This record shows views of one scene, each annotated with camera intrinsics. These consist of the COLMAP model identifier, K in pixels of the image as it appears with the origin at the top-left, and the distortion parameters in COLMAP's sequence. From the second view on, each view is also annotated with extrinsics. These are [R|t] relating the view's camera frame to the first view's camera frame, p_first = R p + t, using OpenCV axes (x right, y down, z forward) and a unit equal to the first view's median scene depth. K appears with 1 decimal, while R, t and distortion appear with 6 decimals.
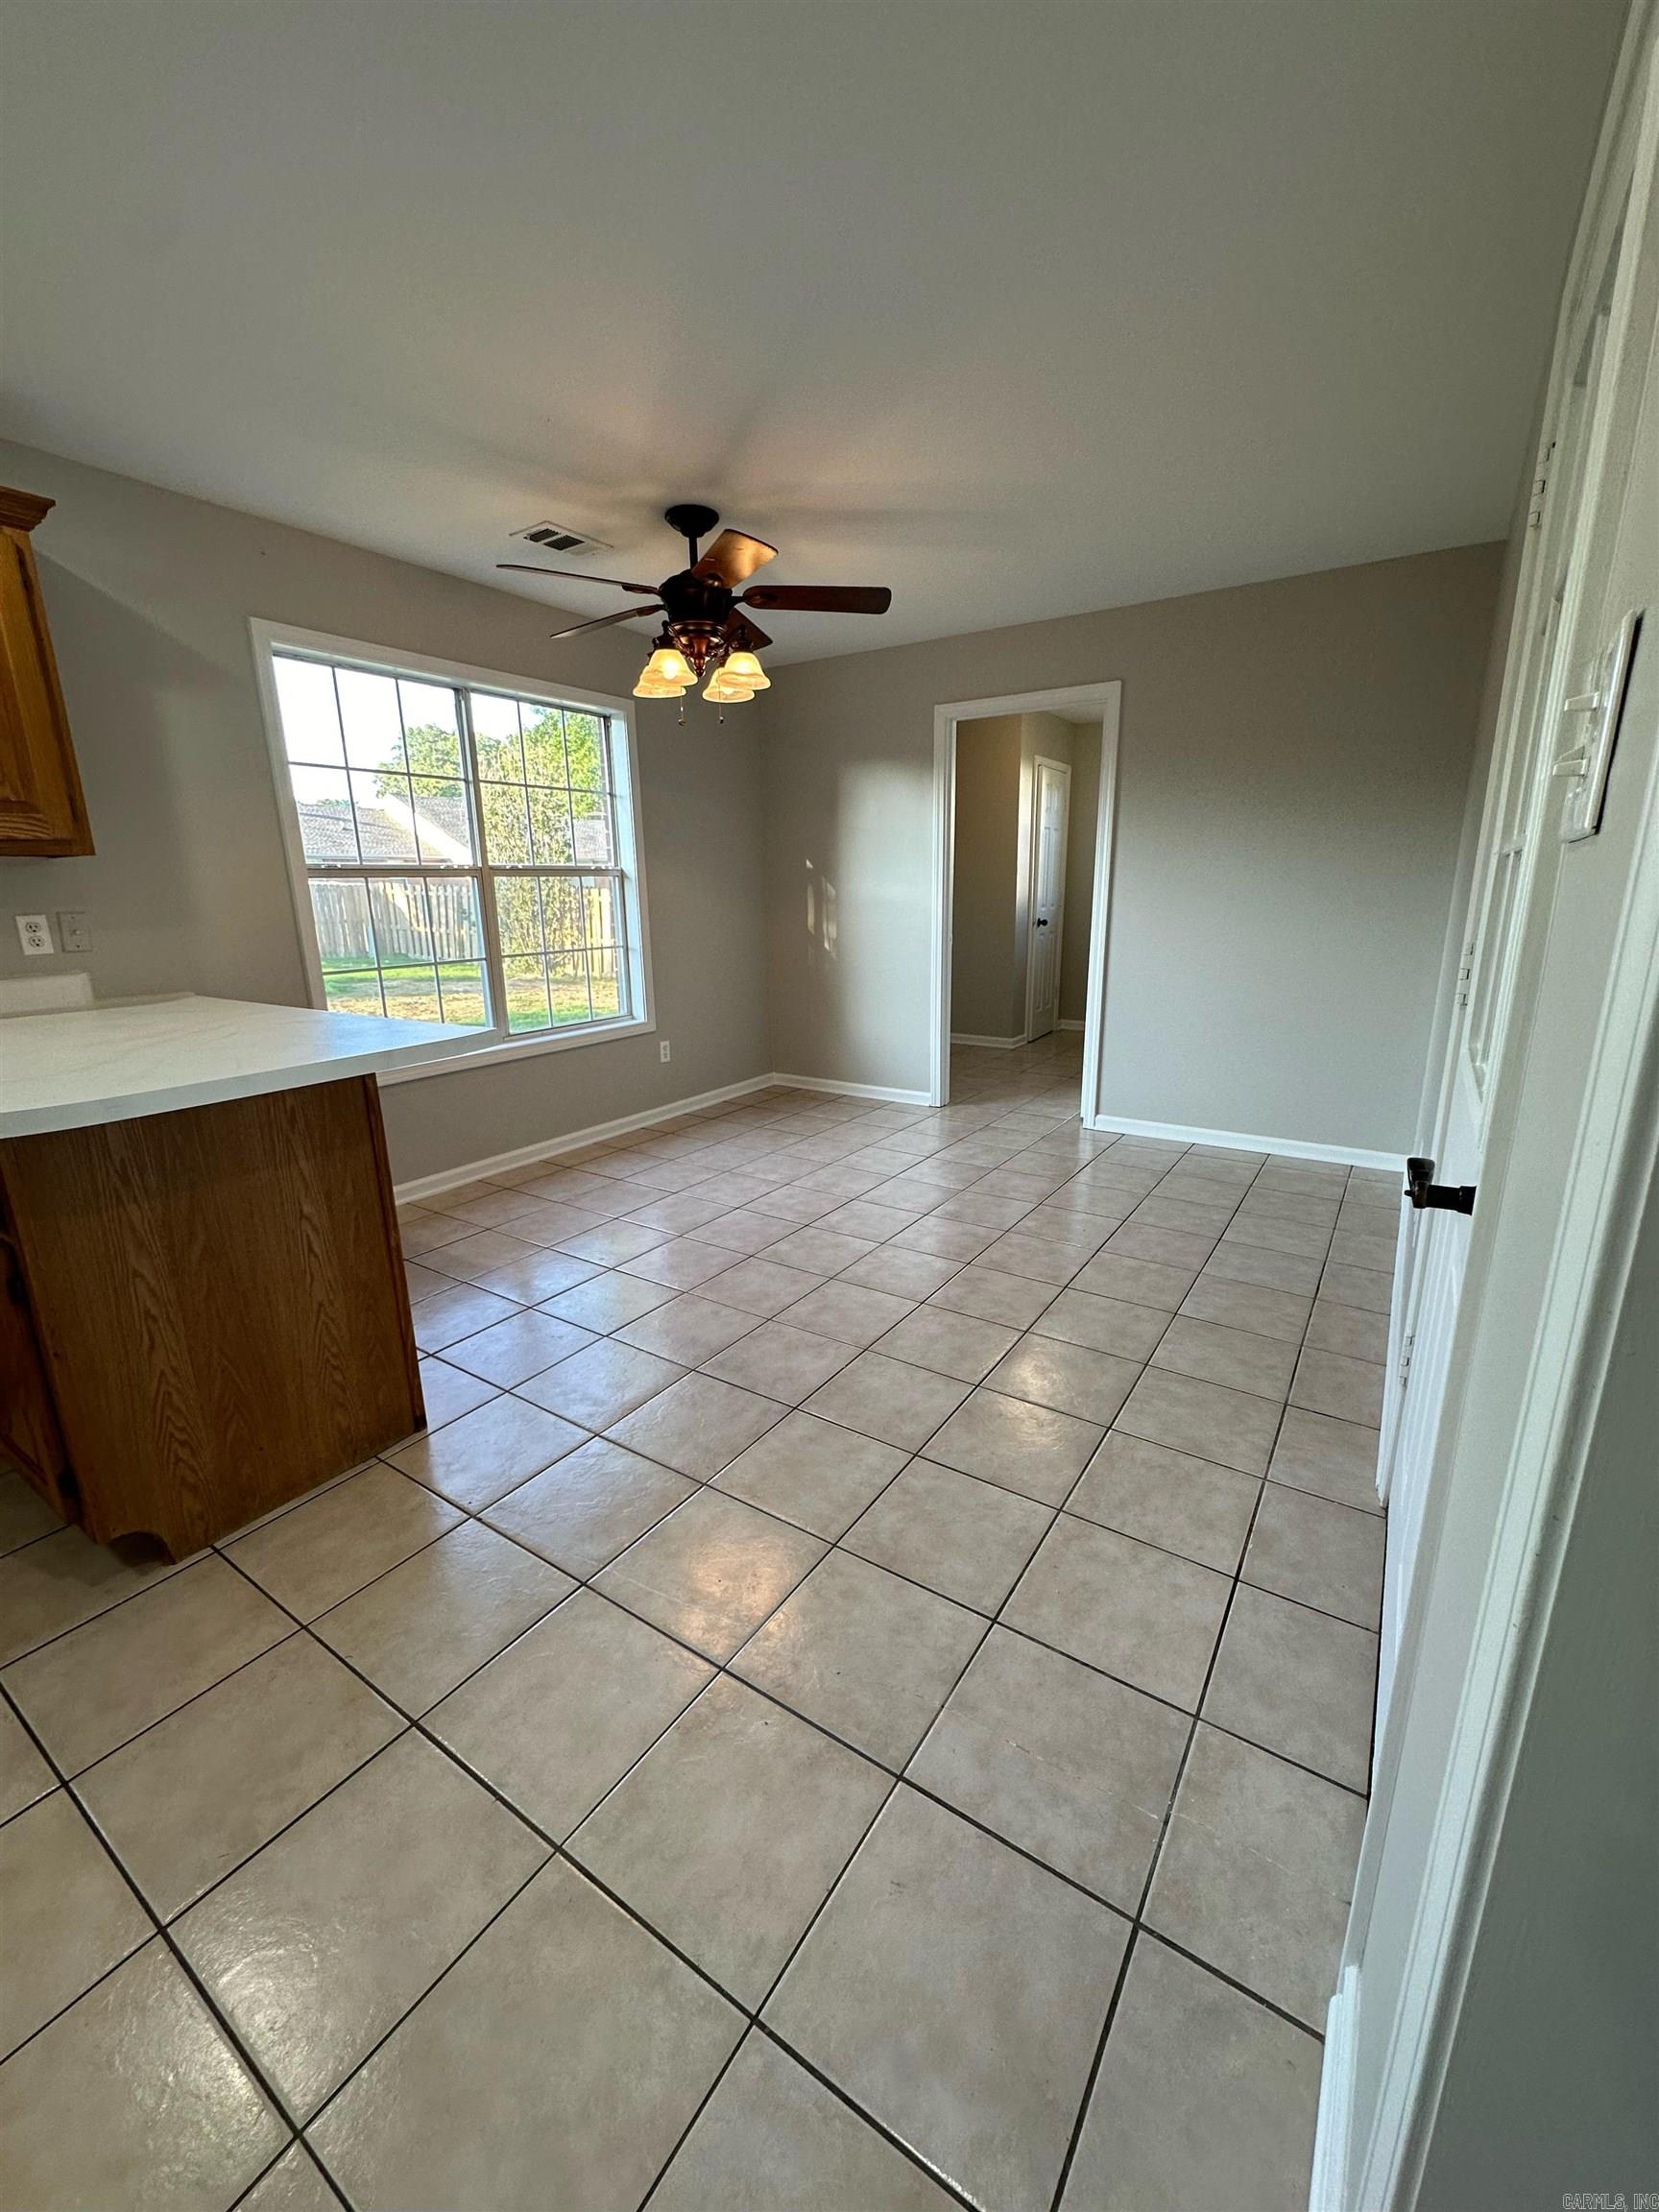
lens RADIAL K [[882.5, 0, 829.5], [0, 882.5, 1106.0], [0, 0, 1]] dist [-0.003830, 0.000710]
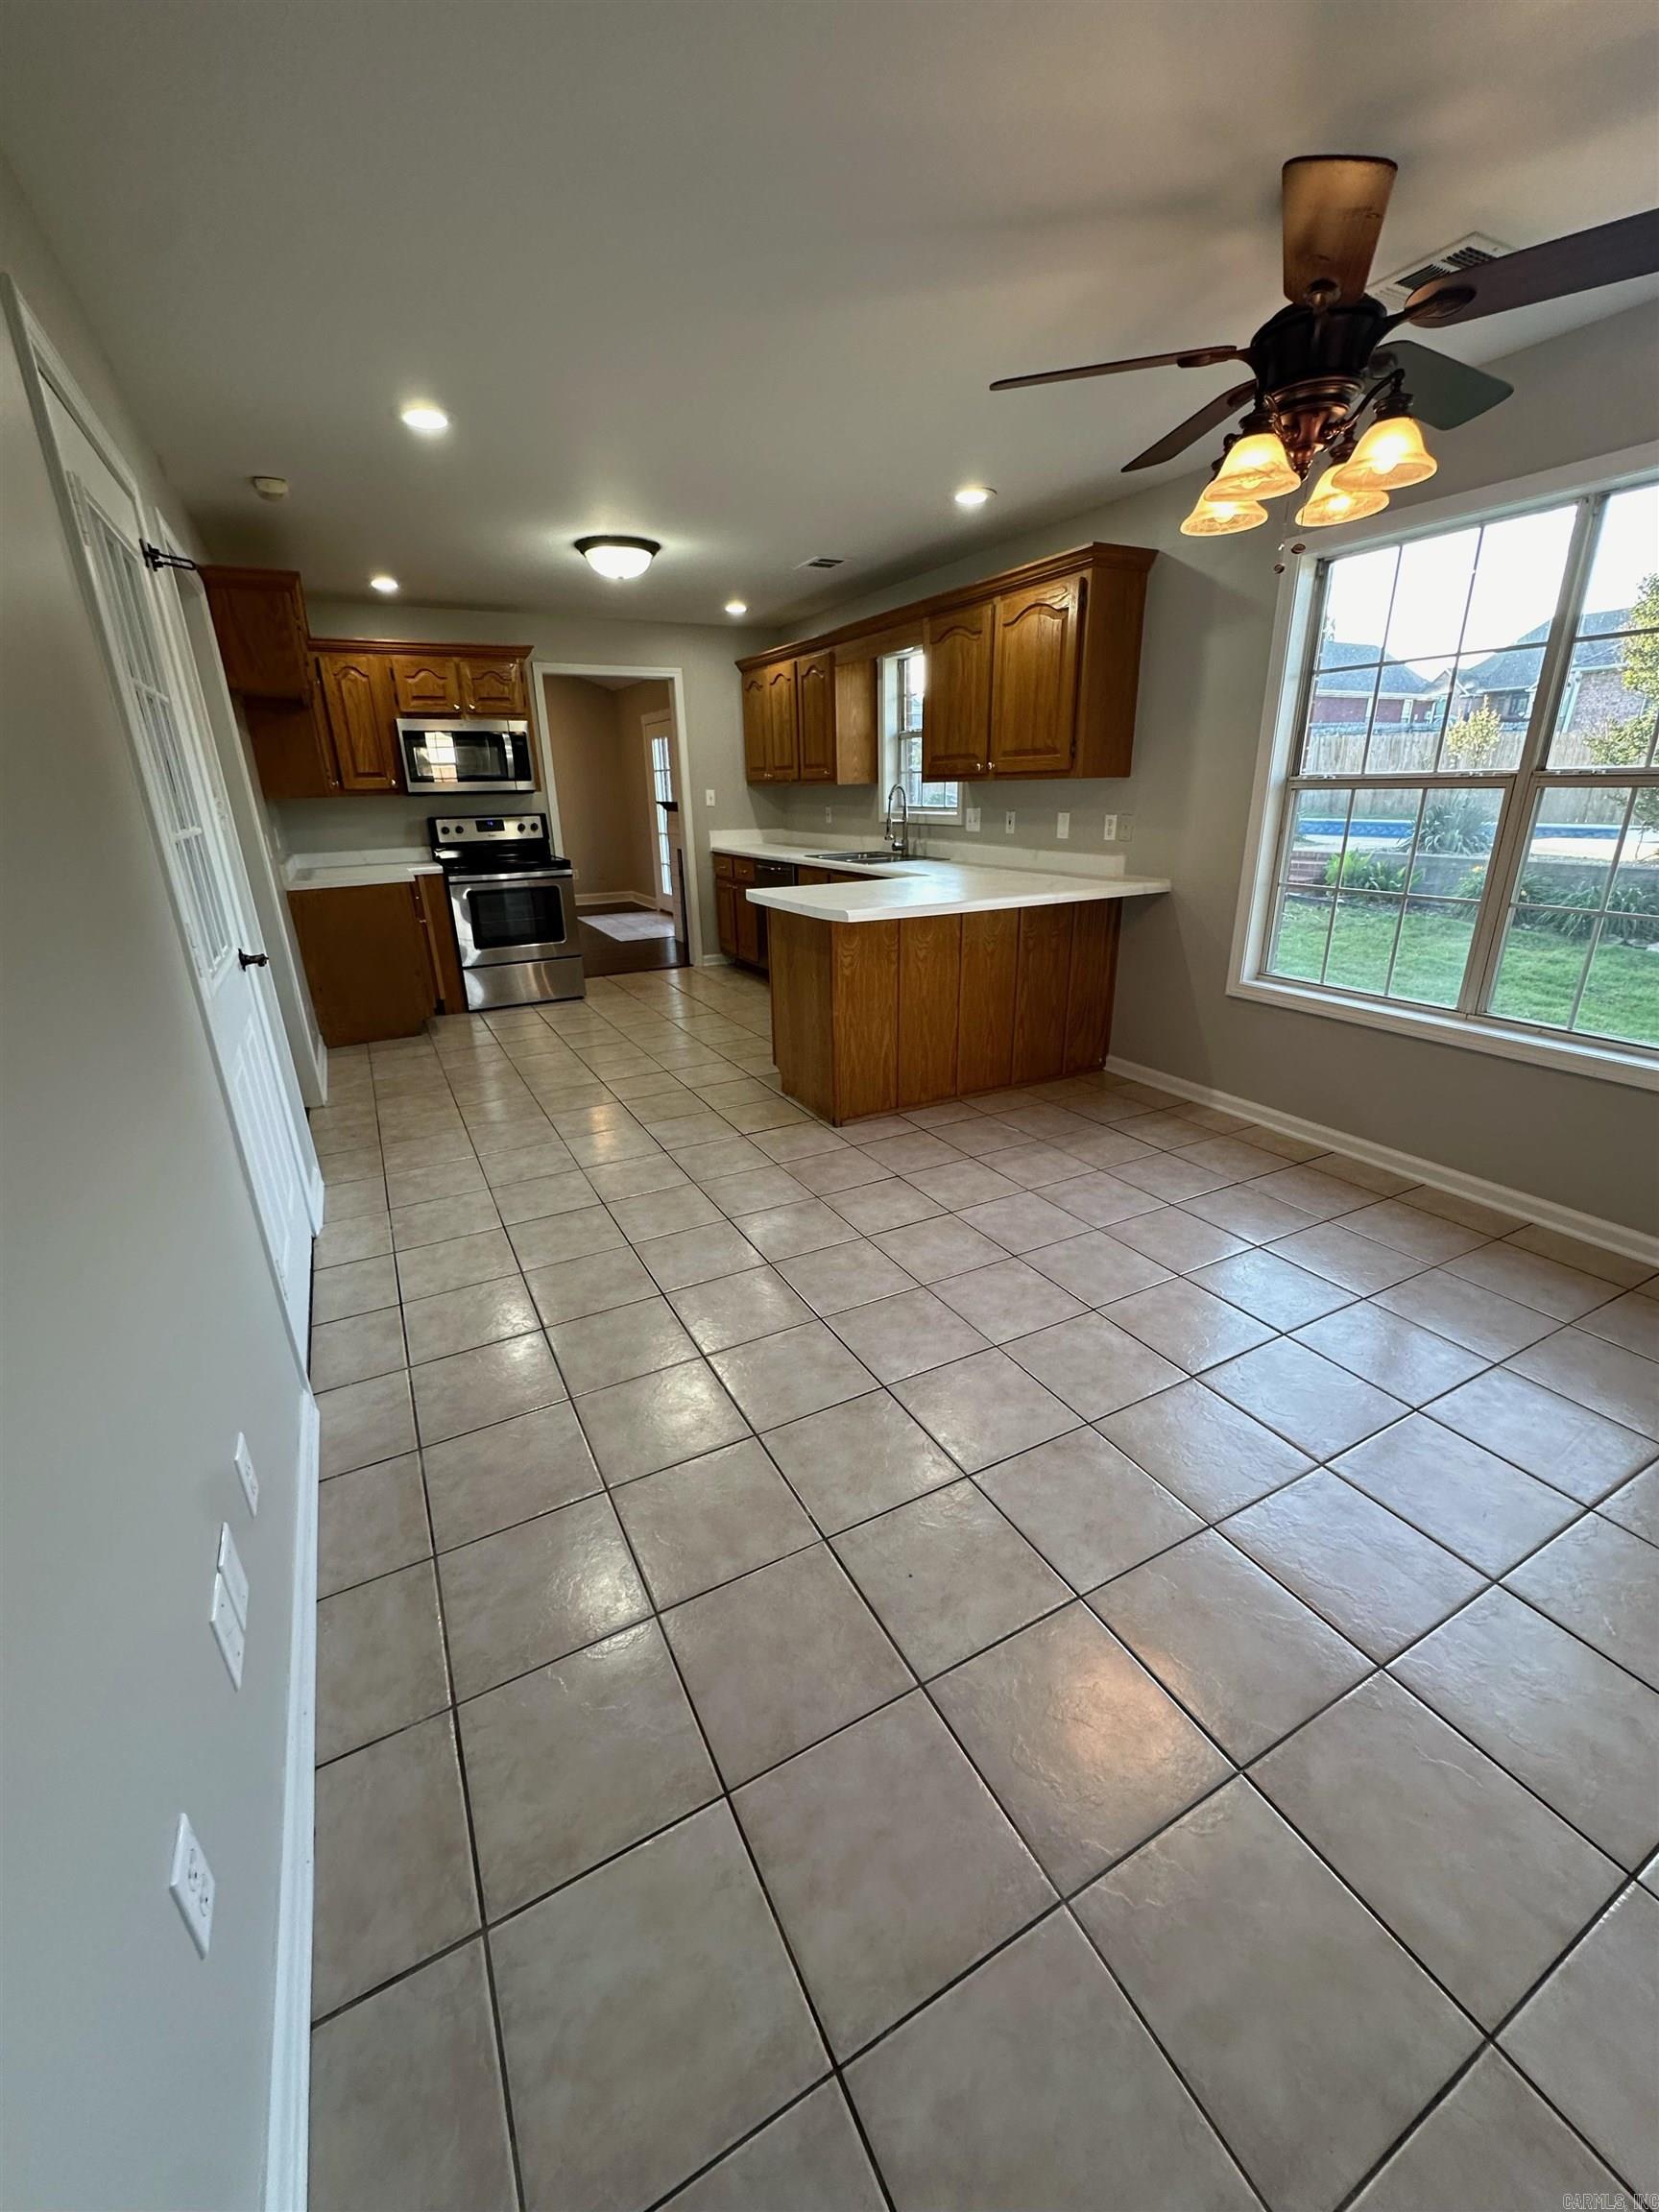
lens RADIAL K [[879.6, 0, 829.5], [0, 879.6, 1106.0], [0, 0, 1]] dist [-0.000777, 0.000256]
pose [[-0.475102, 0.327833, -0.816581, 0.701010], [-0.185764, 0.869722, 0.457248, -0.343205], [0.860099, 0.368931, -0.352306, 1.156326]]
